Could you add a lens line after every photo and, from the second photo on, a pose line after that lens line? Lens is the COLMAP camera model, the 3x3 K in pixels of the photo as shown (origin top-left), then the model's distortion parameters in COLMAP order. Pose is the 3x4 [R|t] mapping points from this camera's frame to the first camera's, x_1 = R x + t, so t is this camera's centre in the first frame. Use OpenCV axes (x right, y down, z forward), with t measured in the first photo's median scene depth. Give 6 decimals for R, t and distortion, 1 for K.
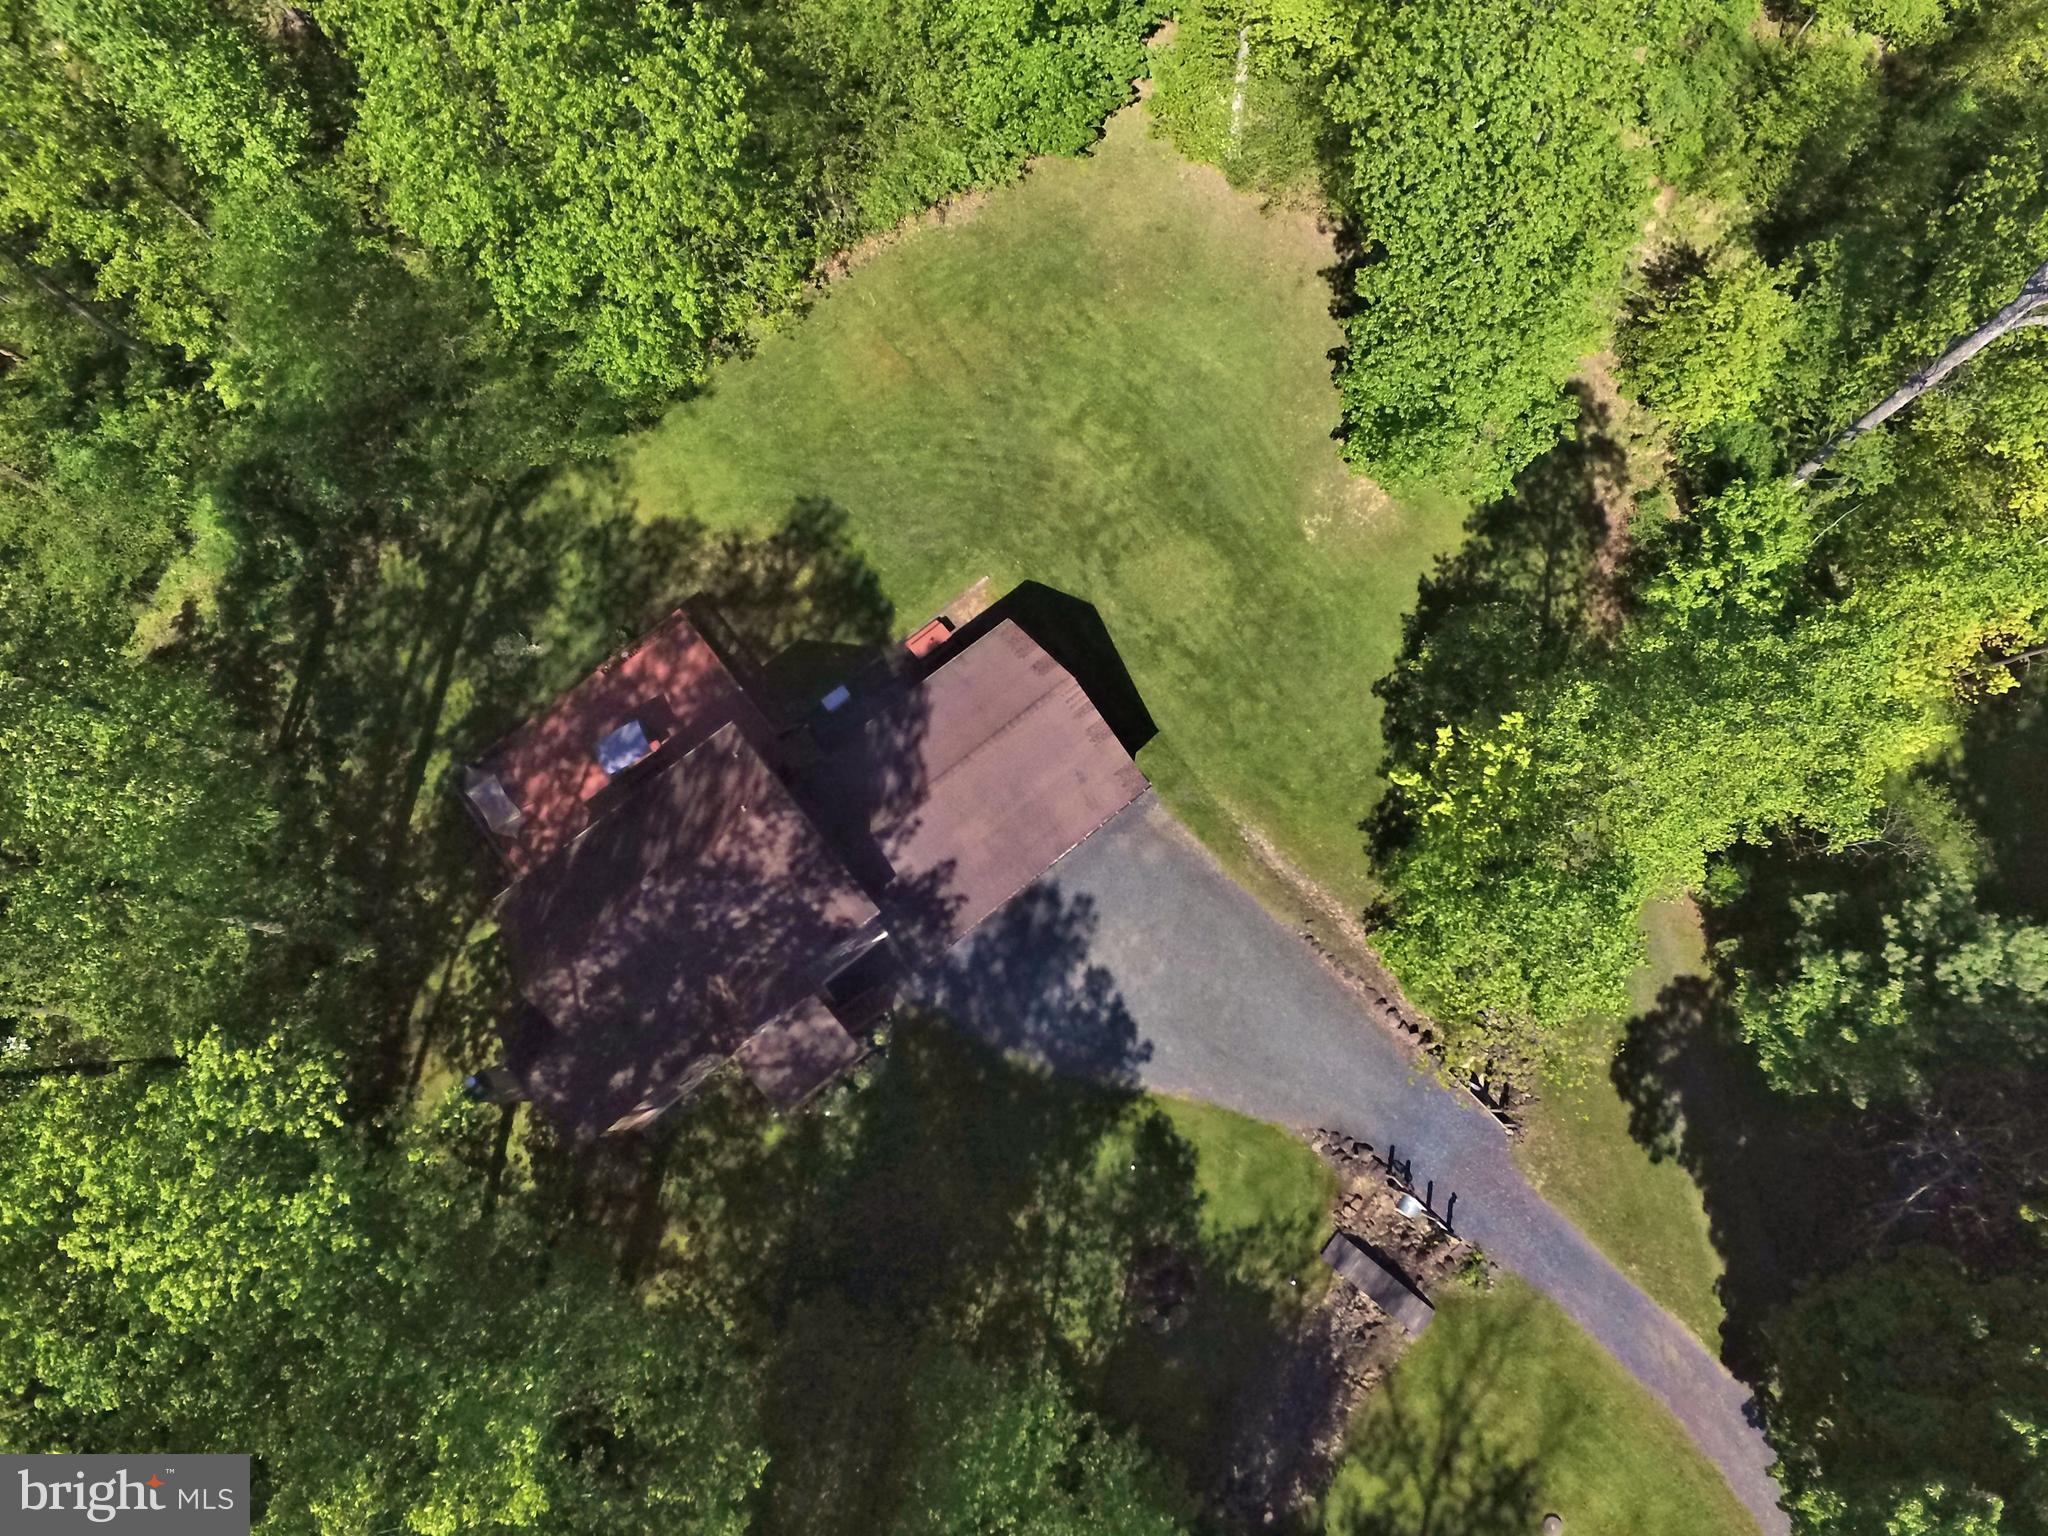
lens RADIAL K [[1188.3, 0, 1040.5], [0, 1188.3, 772.2], [0, 0, 1]] dist [-0.014220, 0.013349]
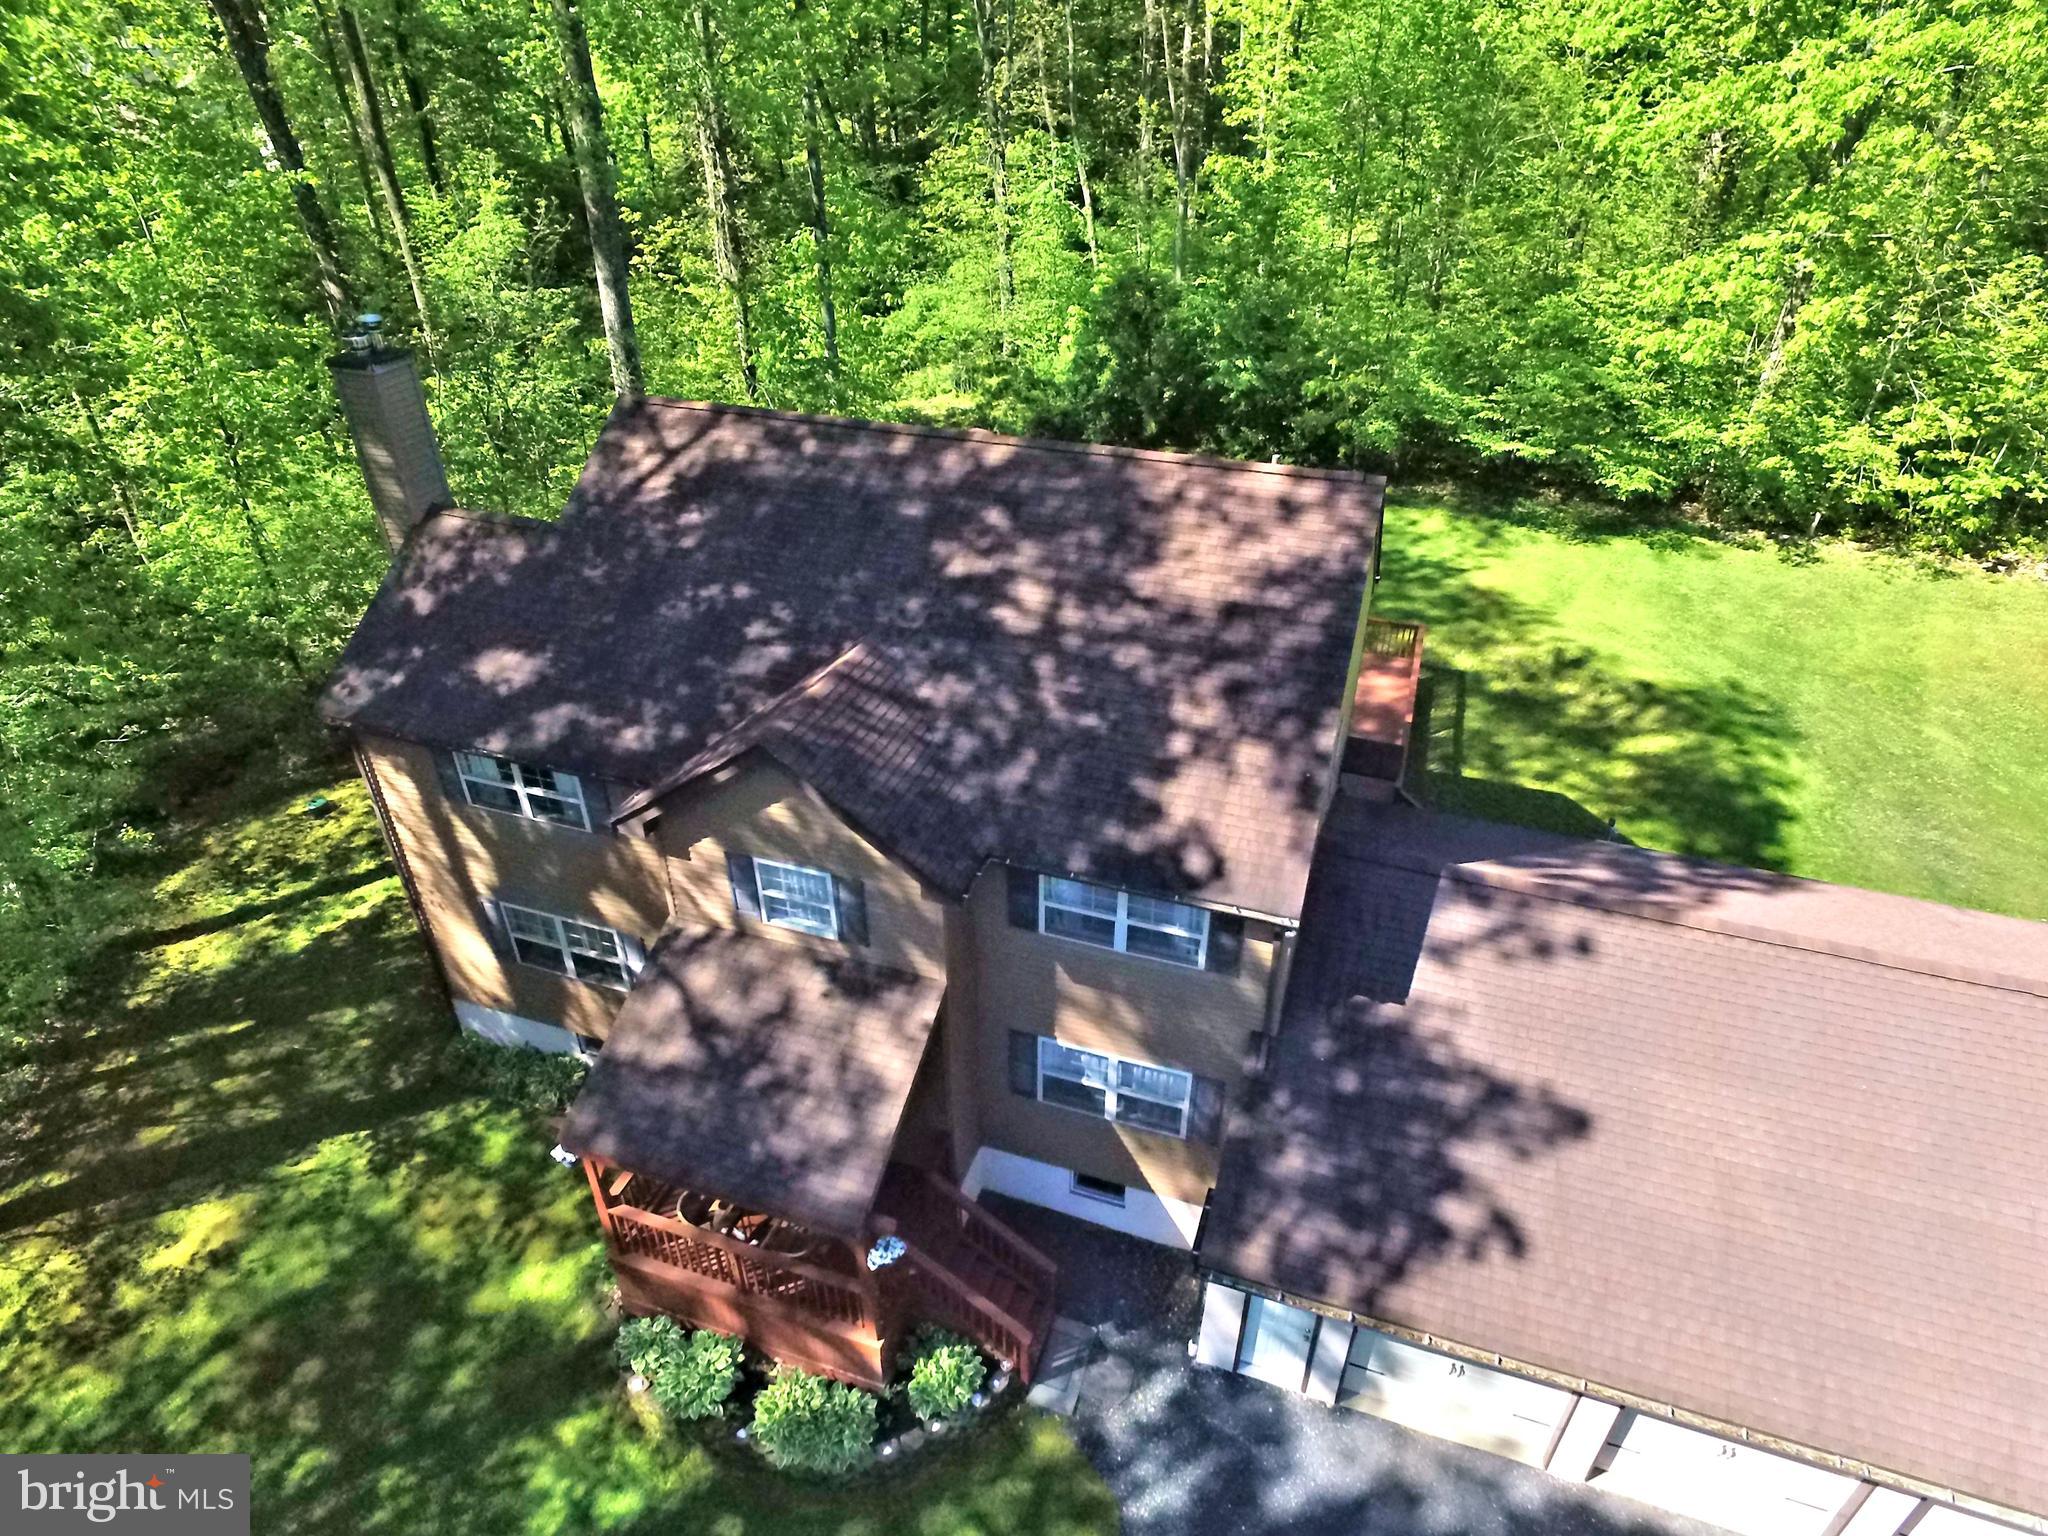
lens RADIAL K [[1188.3, 0, 1052.4], [0, 1188.3, 784.3], [0, 0, 1]] dist [-0.014220, 0.013349]
pose [[0.543169, 0.487619, -0.683517, 0.010394], [-0.815623, 0.499686, -0.291674, 0.211832], [0.199318, 0.715920, 0.669127, 0.701596]]
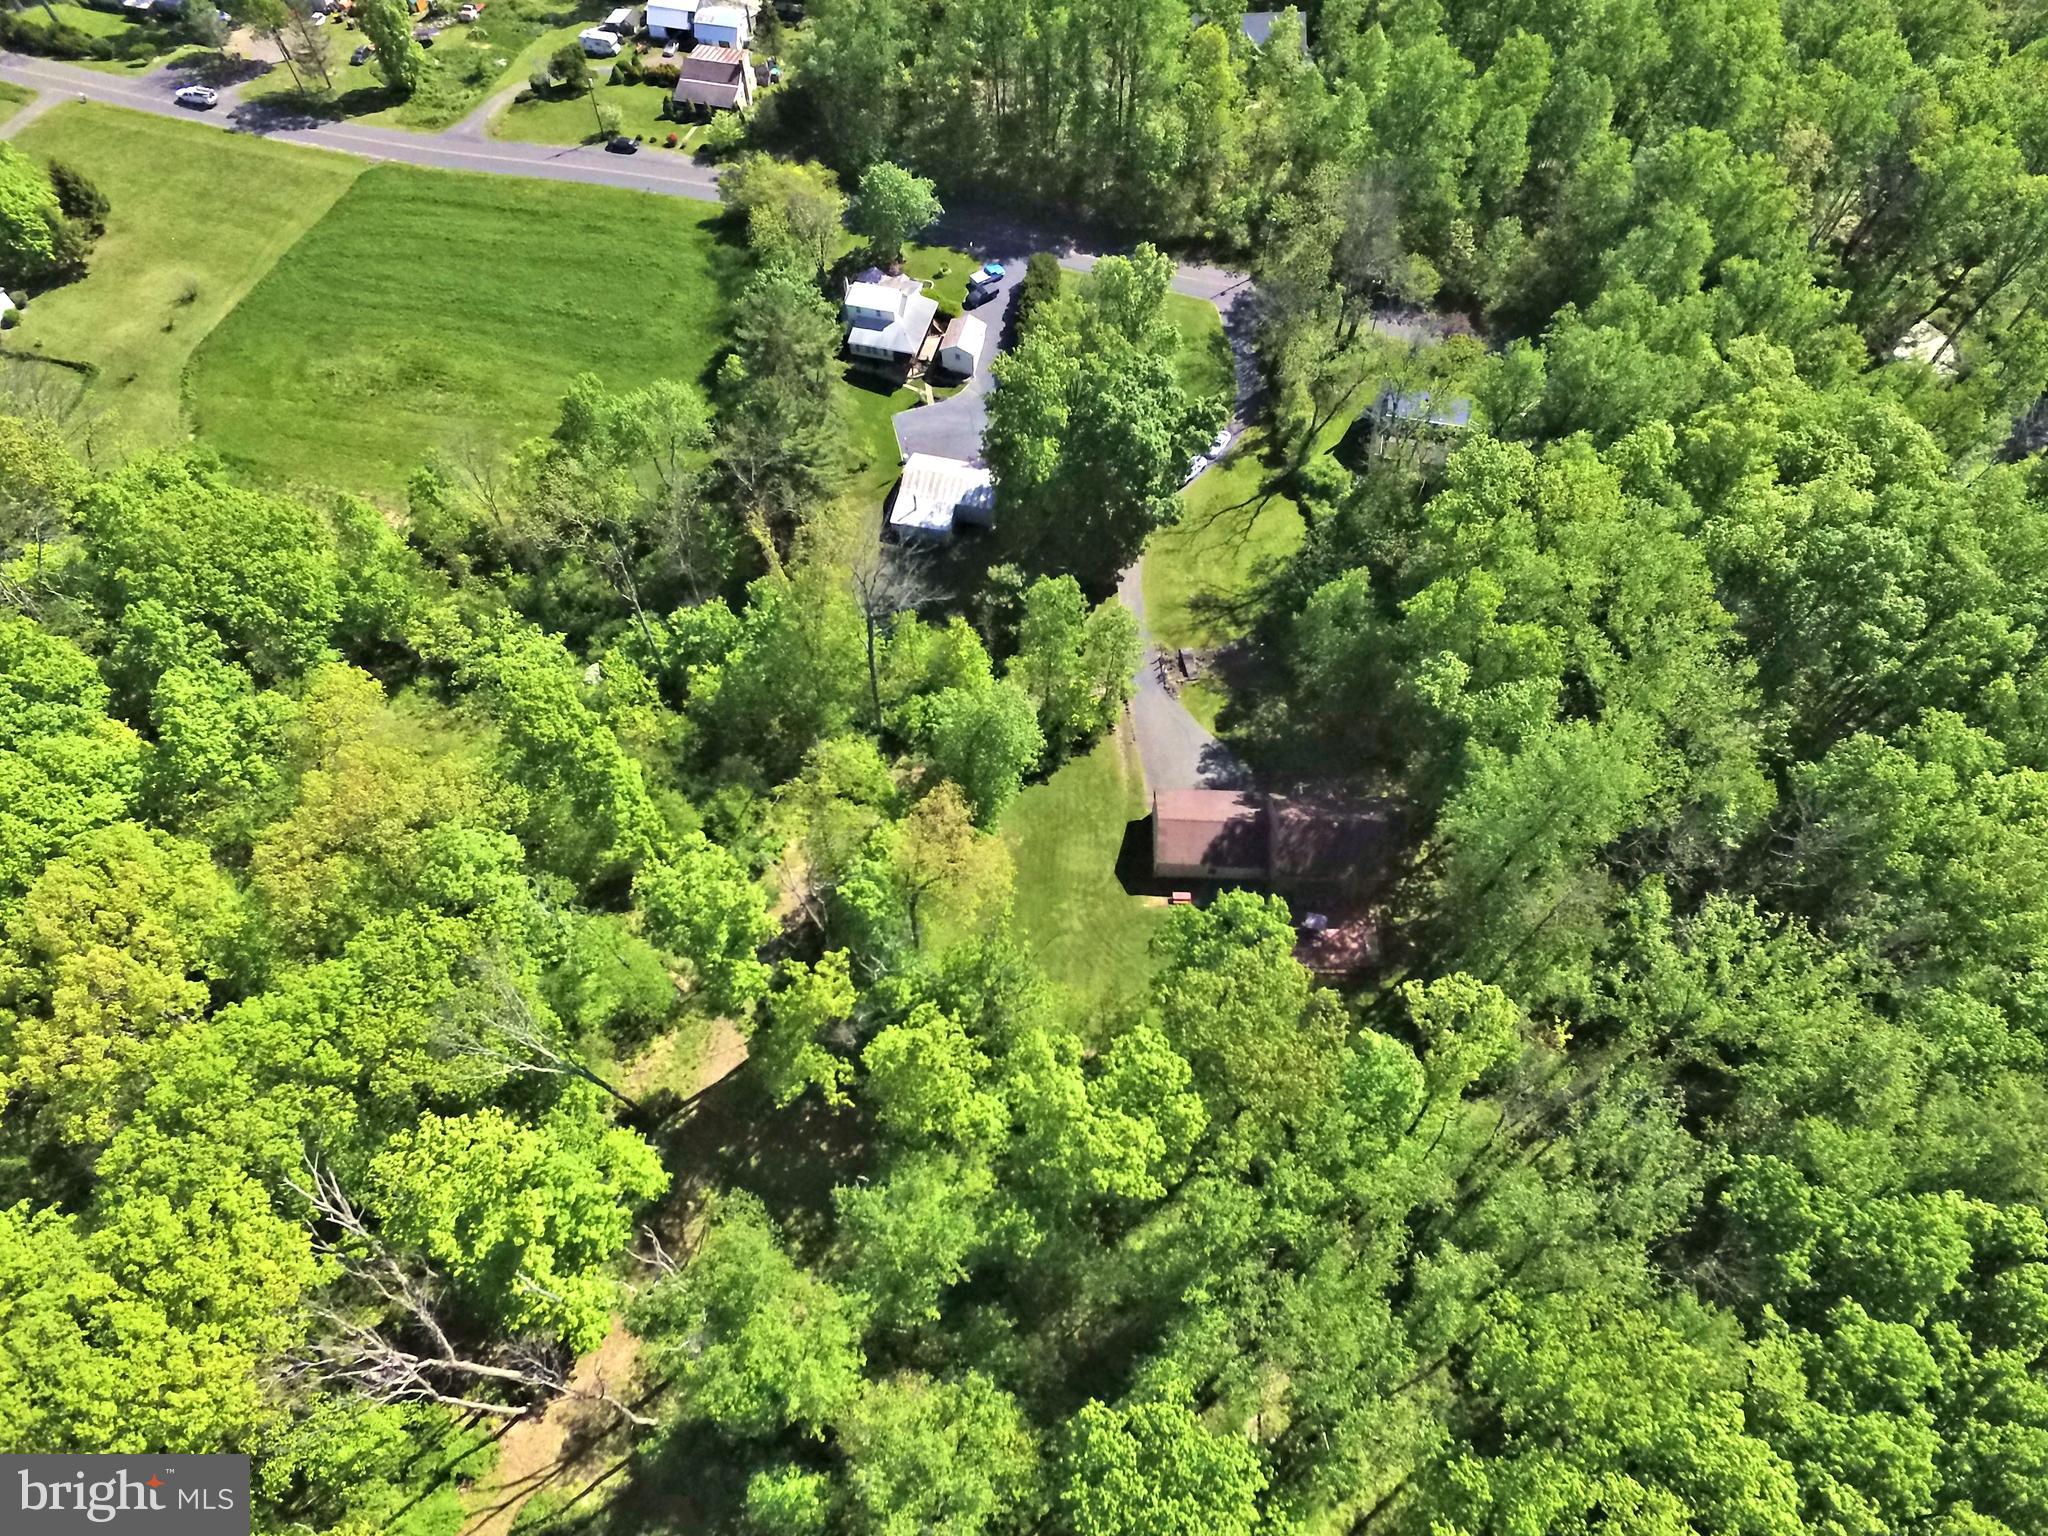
lens RADIAL K [[1188.3, 0, 1027.4], [0, 1188.3, 772.1], [0, 0, 1]] dist [-0.014220, 0.013349]
pose [[-0.755868, -0.548555, 0.357423, -0.619887], [0.633597, -0.475299, 0.610448, -1.764117], [-0.164982, 0.687880, 0.706826, -0.843007]]
